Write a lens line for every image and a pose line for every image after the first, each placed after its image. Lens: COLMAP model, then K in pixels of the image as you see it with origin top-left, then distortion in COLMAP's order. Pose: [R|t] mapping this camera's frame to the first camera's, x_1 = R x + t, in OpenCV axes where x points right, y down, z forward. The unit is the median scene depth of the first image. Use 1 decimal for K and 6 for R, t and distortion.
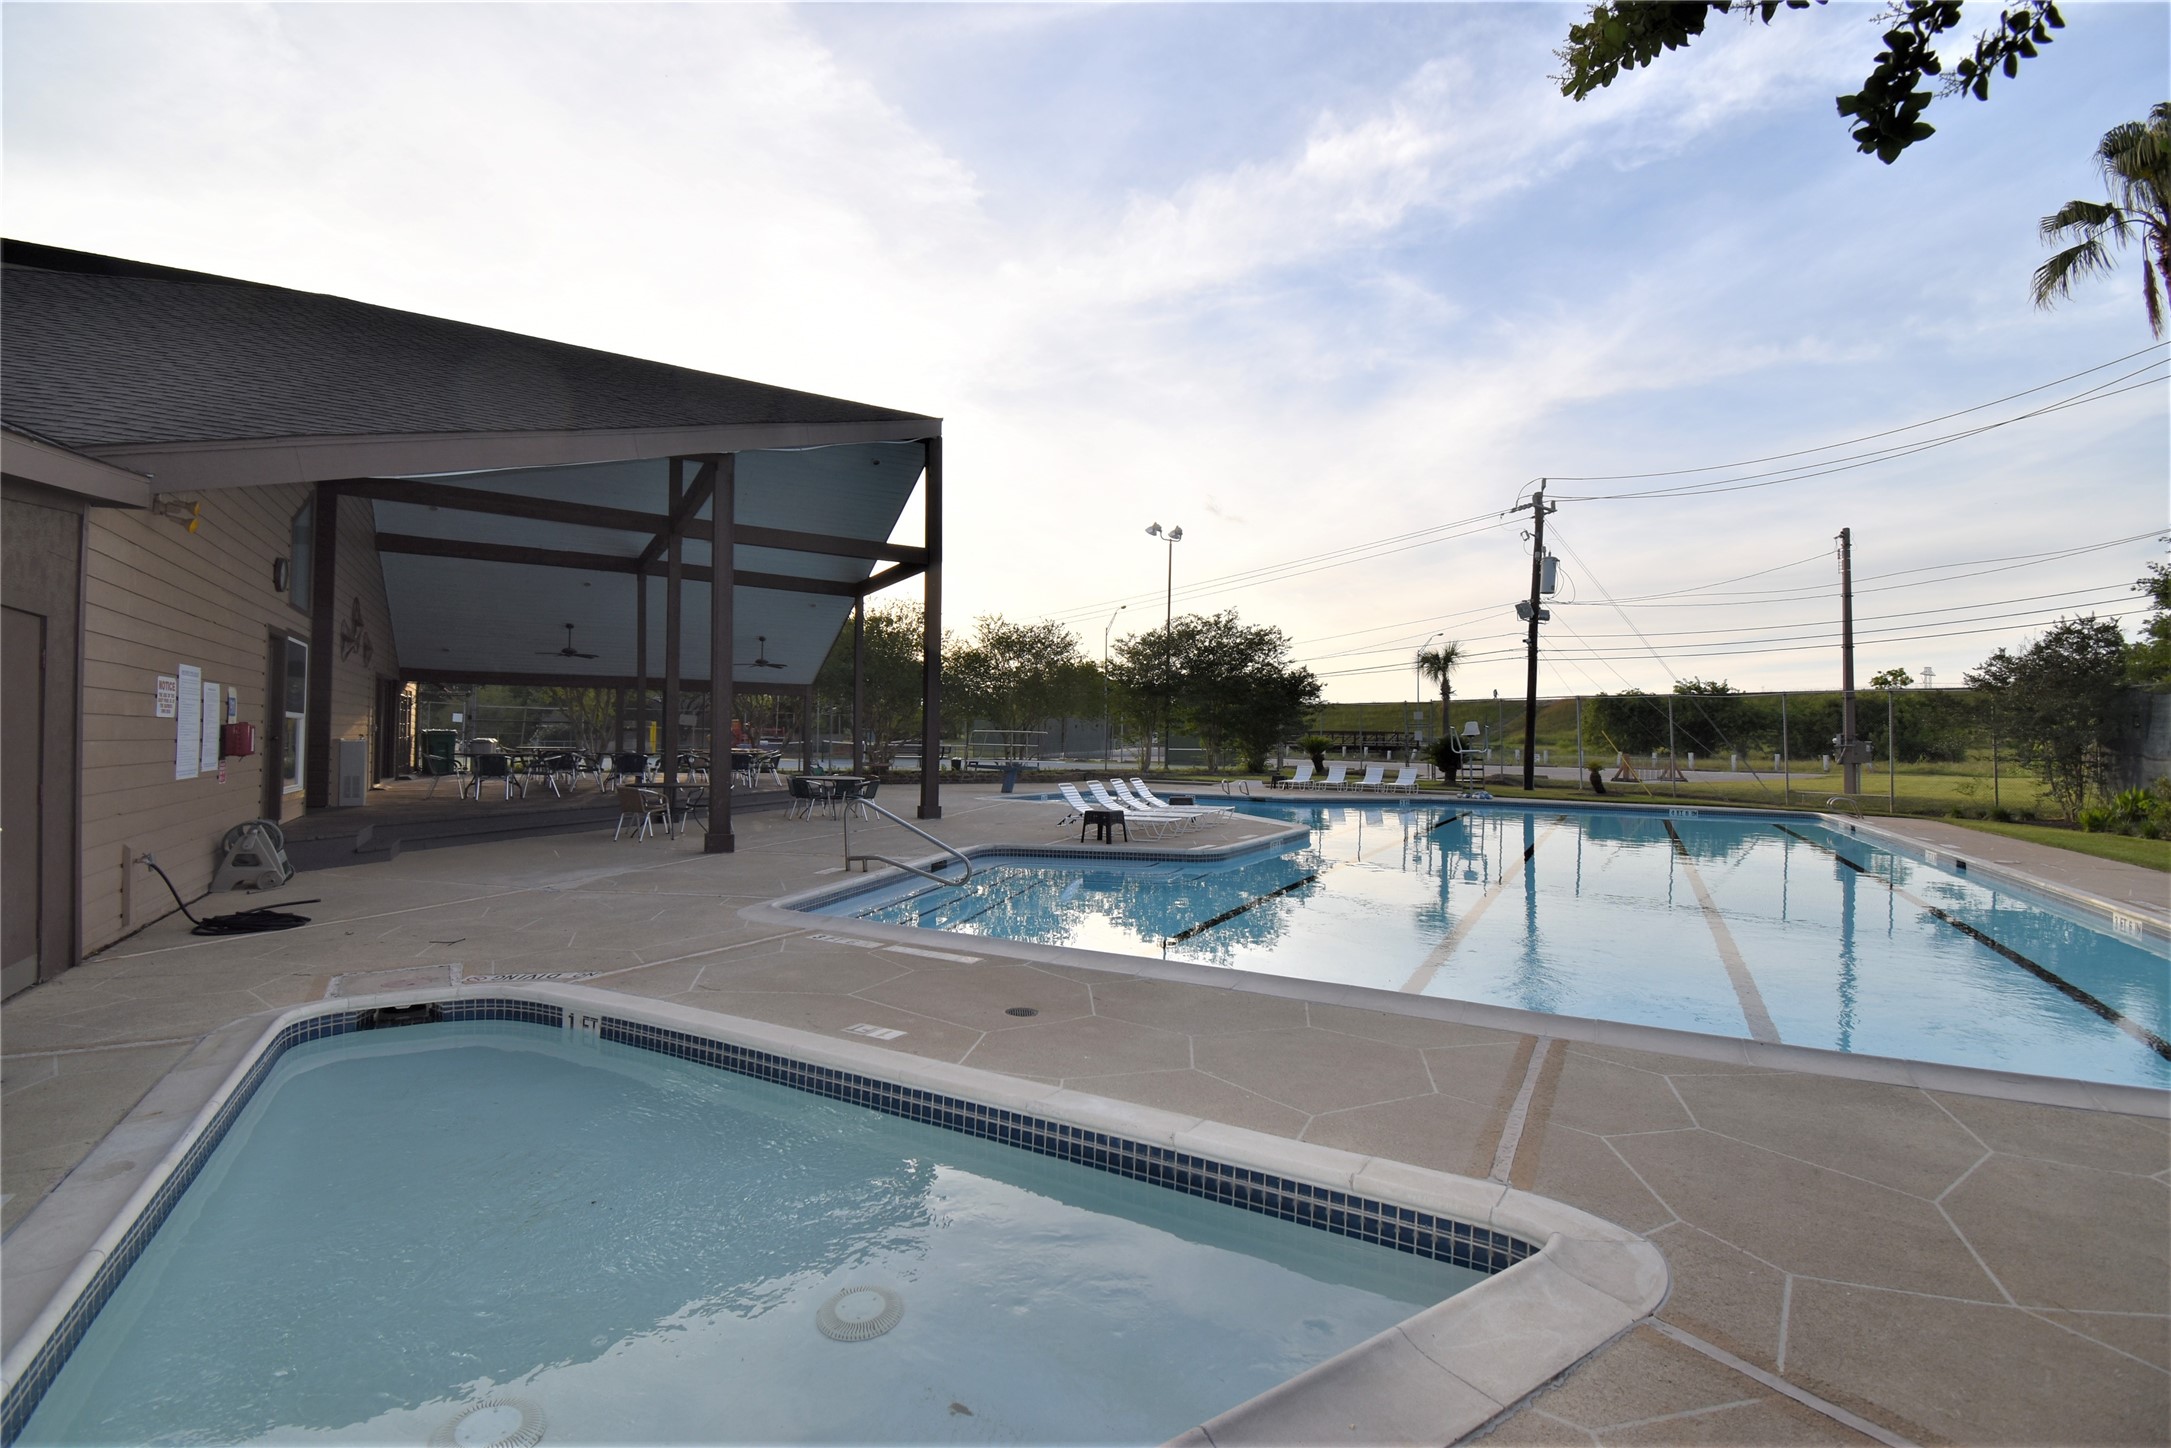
lens RADIAL K [[942.5, 0, 1081.9], [0, 942.5, 726.5], [0, 0, 1]] dist [-0.007040, -0.006832]
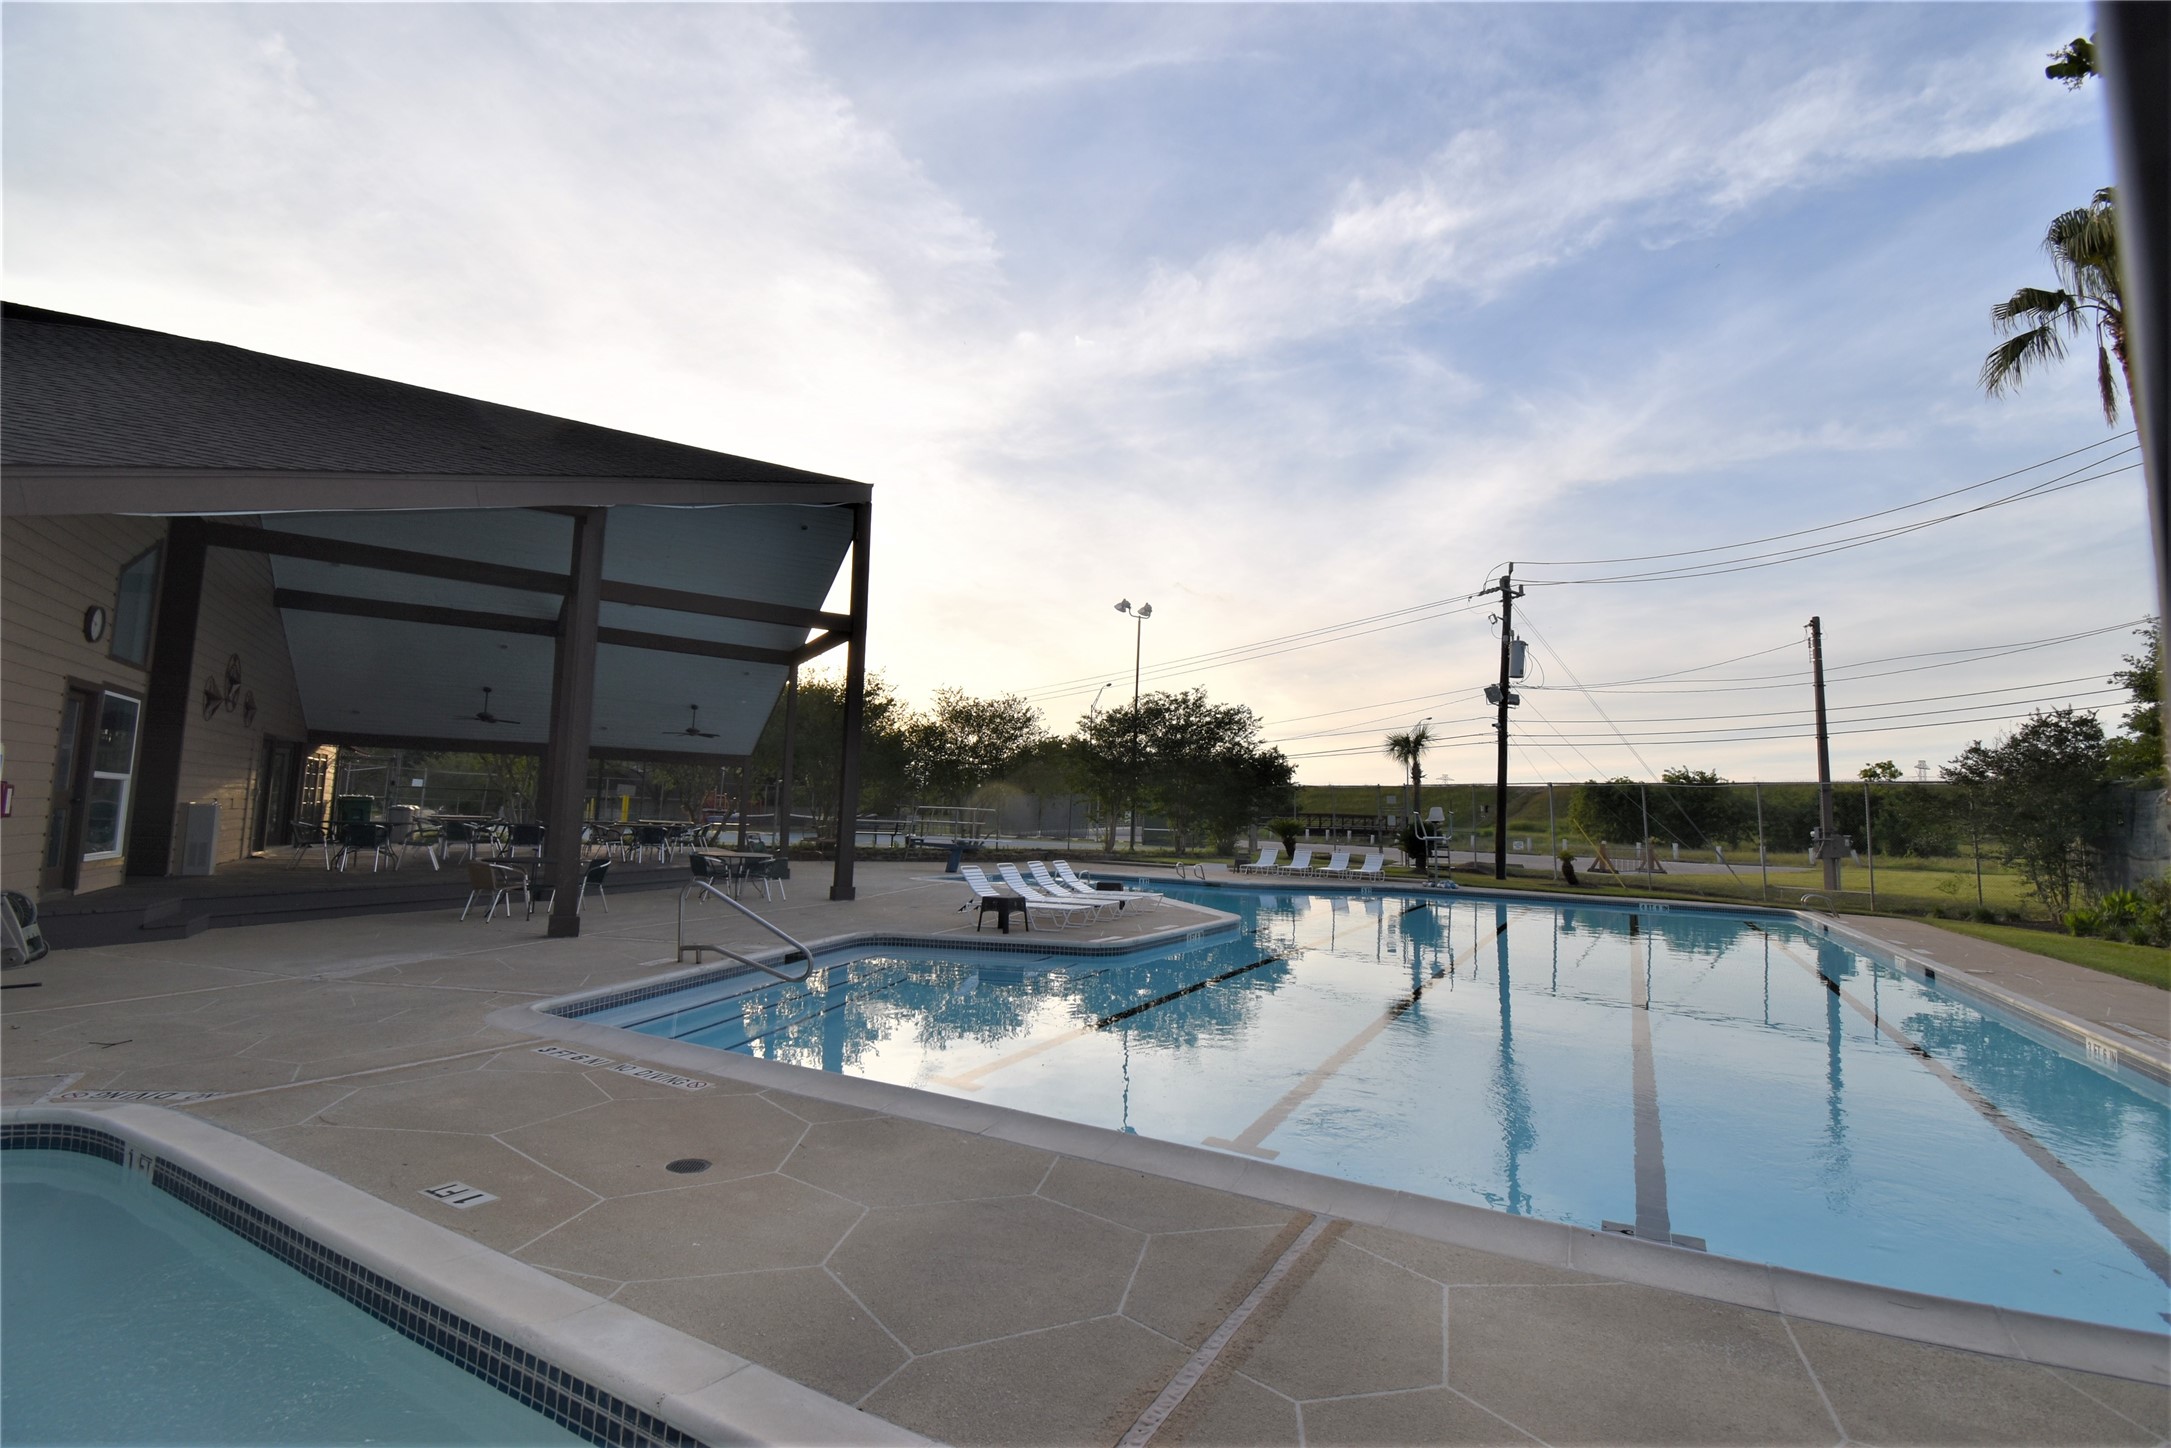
lens RADIAL K [[942.5, 0, 1082.8], [0, 942.5, 733.0], [0, 0, 1]] dist [-0.007040, -0.006832]
pose [[0.999810, 0.019311, 0.002588, 0.059275], [-0.019061, 0.996978, -0.075304, -0.001749], [-0.004034, 0.075240, 0.997157, 0.039991]]
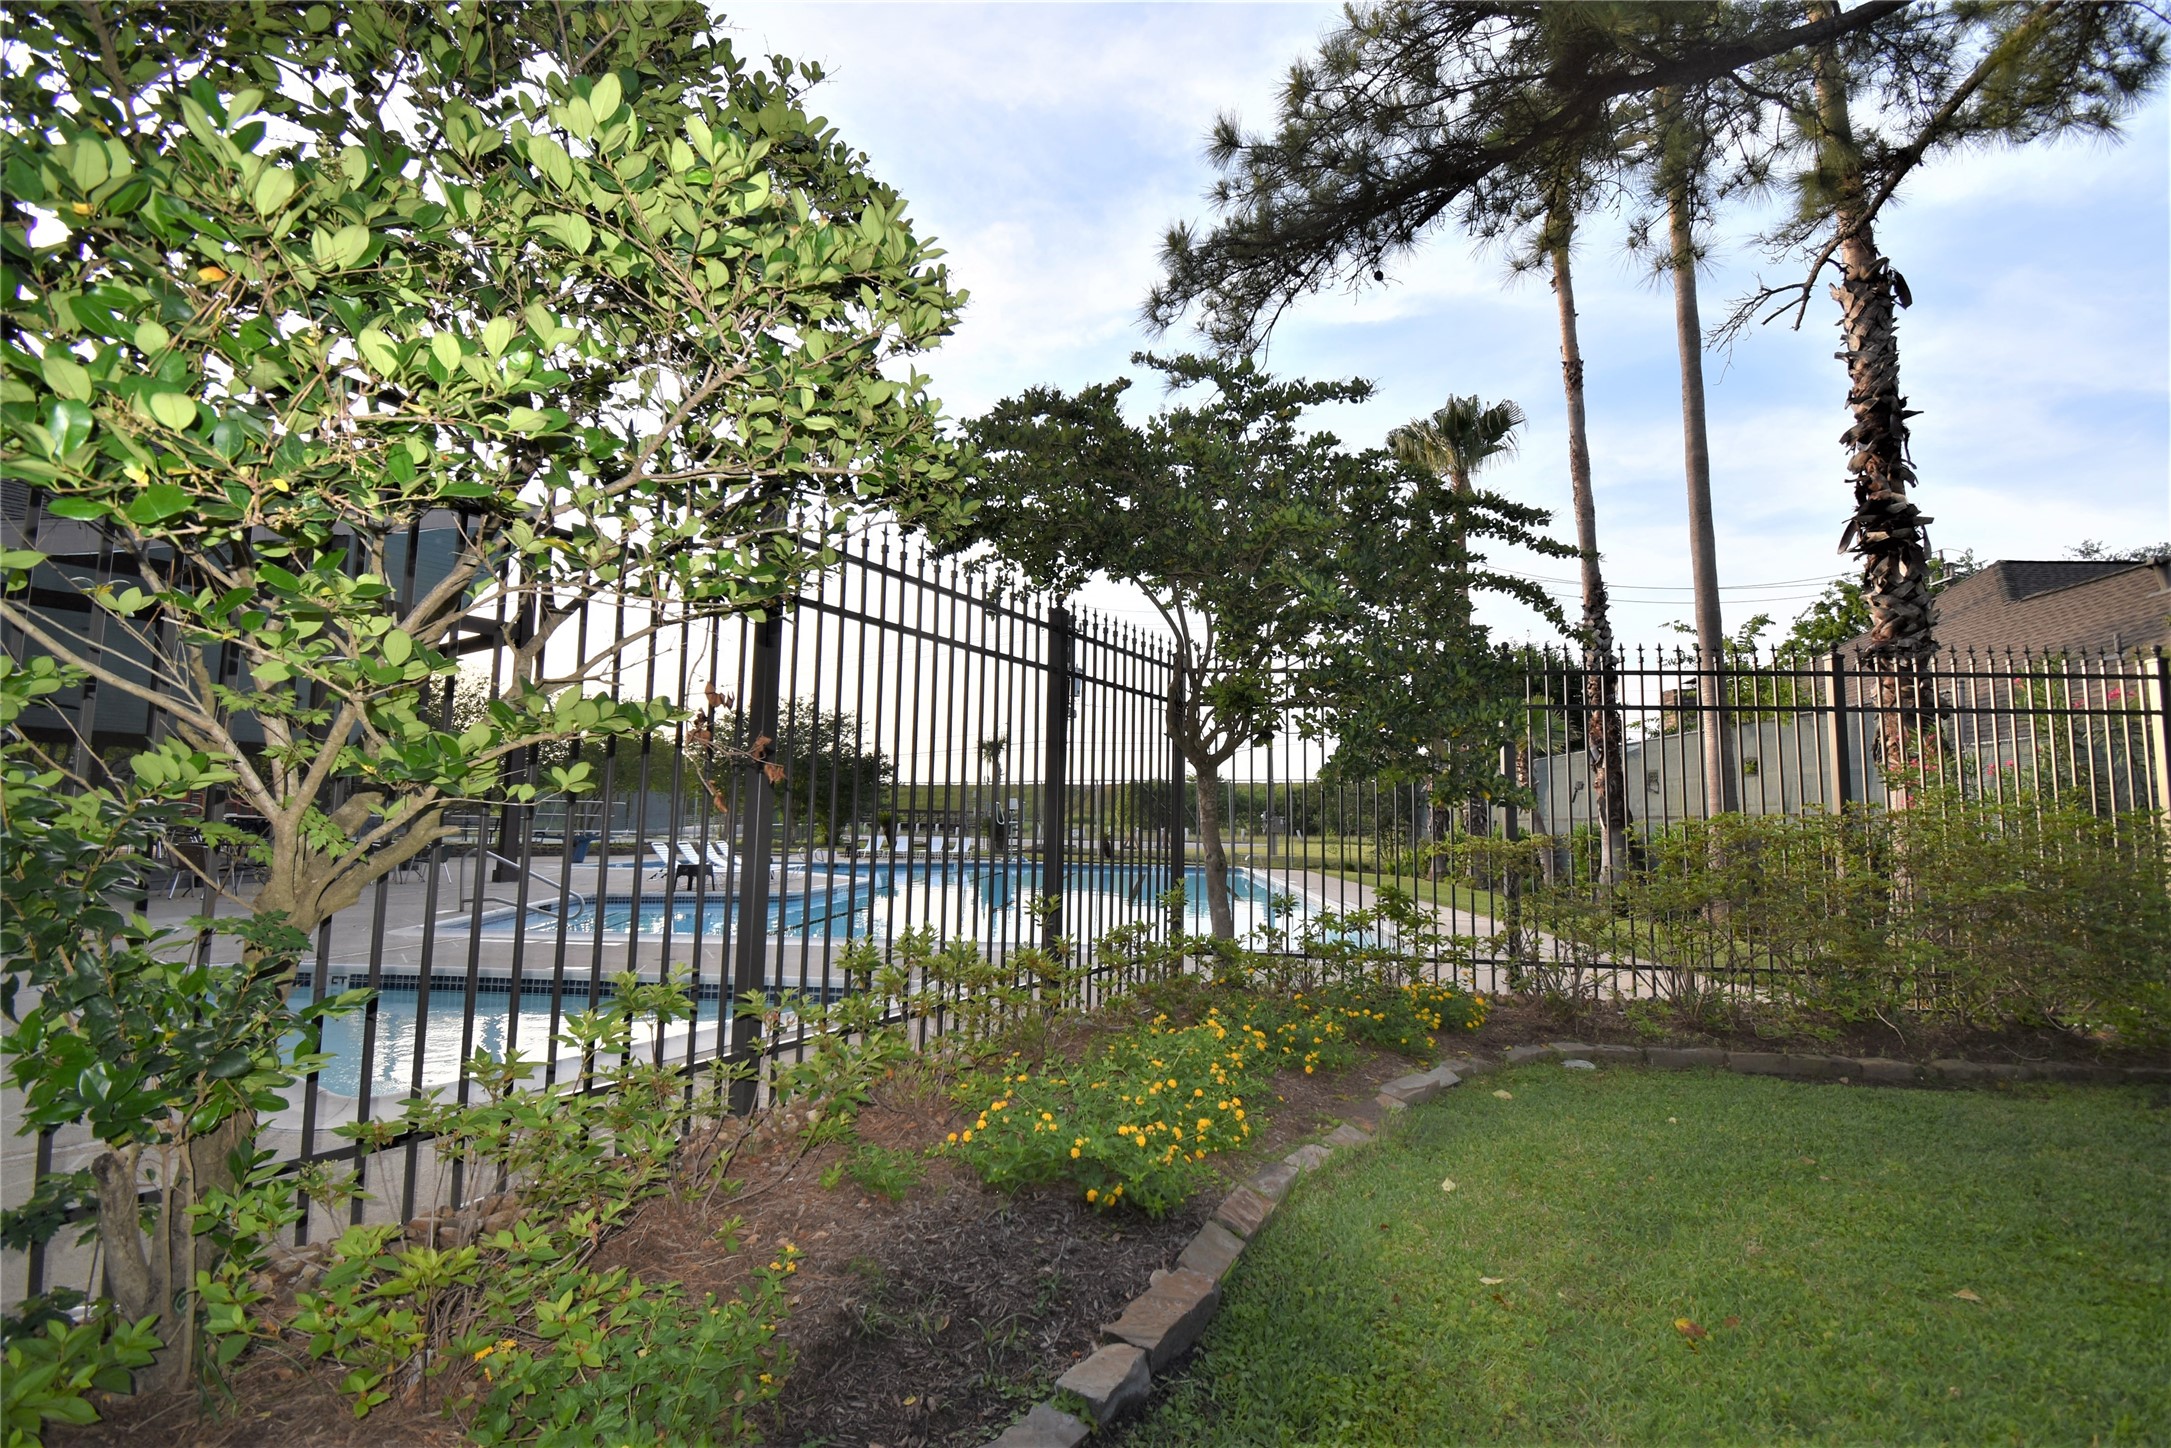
lens RADIAL K [[942.5, 0, 1085.8], [0, 942.5, 735.5], [0, 0, 1]] dist [-0.007040, -0.006832]
pose [[0.905216, 0.041822, 0.422889, -0.024711], [-0.009034, 0.996814, -0.079243, 0.009852], [-0.424856, 0.067912, 0.902710, -0.186575]]
